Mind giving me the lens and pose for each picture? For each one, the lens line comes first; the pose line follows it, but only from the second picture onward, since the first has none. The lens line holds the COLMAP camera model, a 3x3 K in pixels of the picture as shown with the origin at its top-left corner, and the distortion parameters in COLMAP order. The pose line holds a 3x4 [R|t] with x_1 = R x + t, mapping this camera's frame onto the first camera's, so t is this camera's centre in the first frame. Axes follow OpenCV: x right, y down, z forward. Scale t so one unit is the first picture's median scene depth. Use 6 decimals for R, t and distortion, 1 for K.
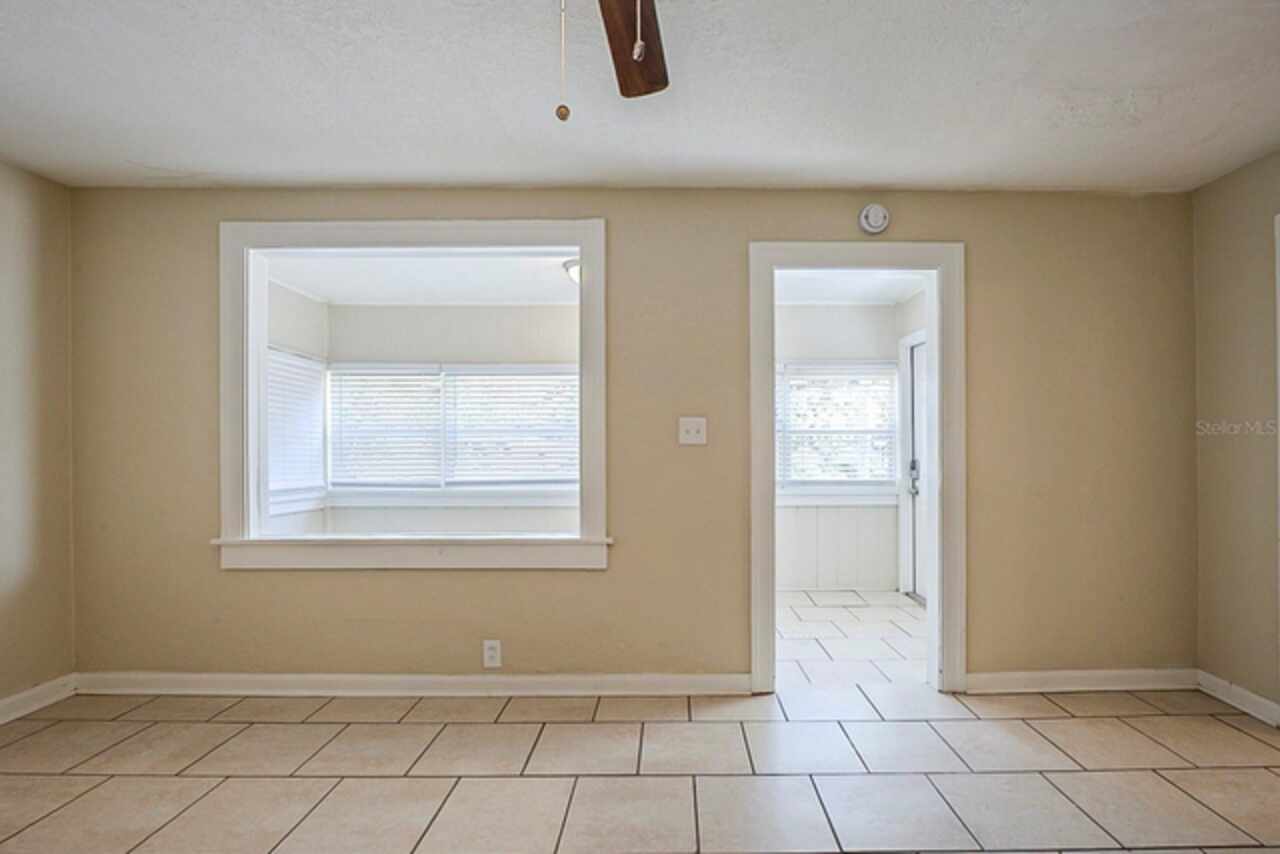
lens RADIAL K [[583.8, 0, 702.2], [0, 583.8, 445.1], [0, 0, 1]] dist [-0.023487, 0.001666]
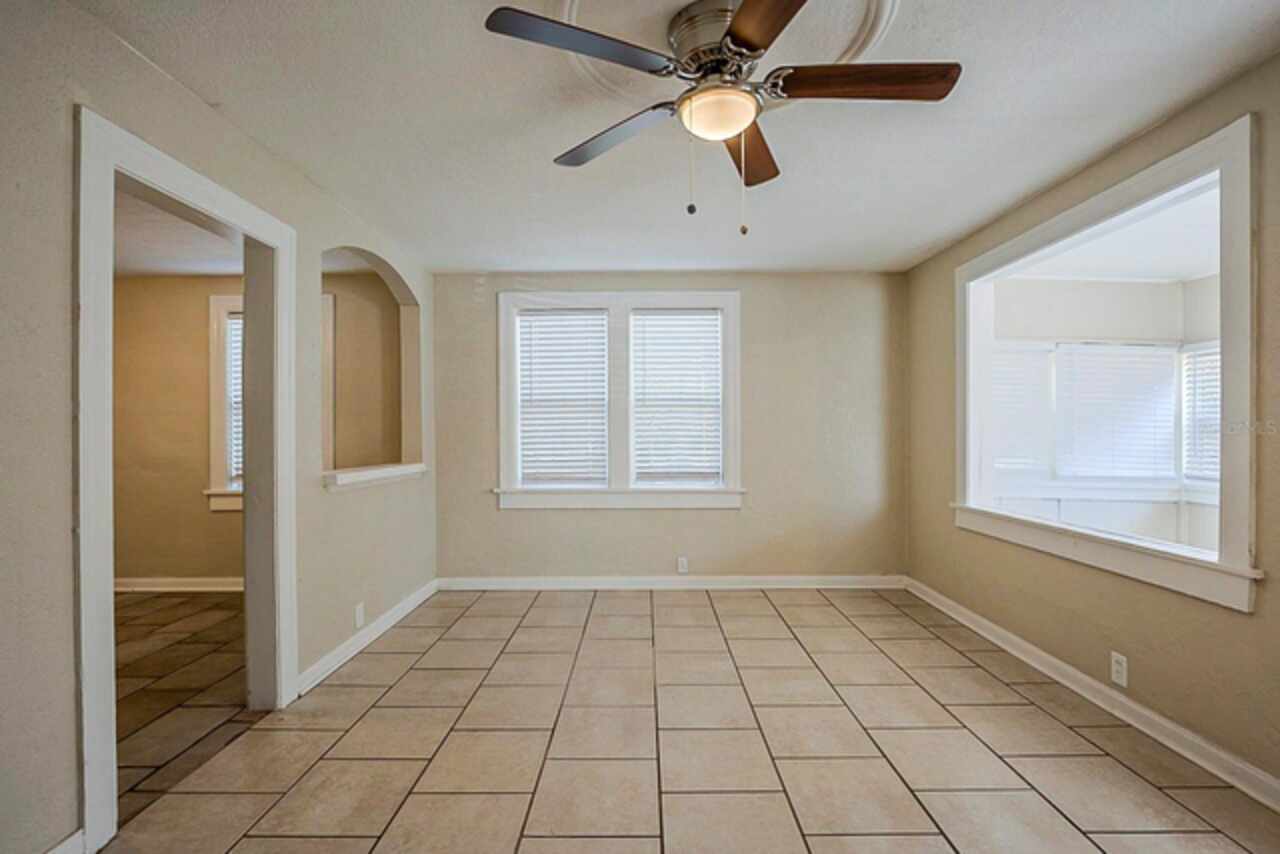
lens RADIAL K [[583.8, 0, 644.4], [0, 583.8, 436.6], [0, 0, 1]] dist [-0.023487, 0.001666]
pose [[-0.015077, 0.008788, -0.999848, 0.527423], [-0.002153, 0.999959, 0.008822, -0.004124], [0.999884, 0.002285, -0.015057, 0.282246]]
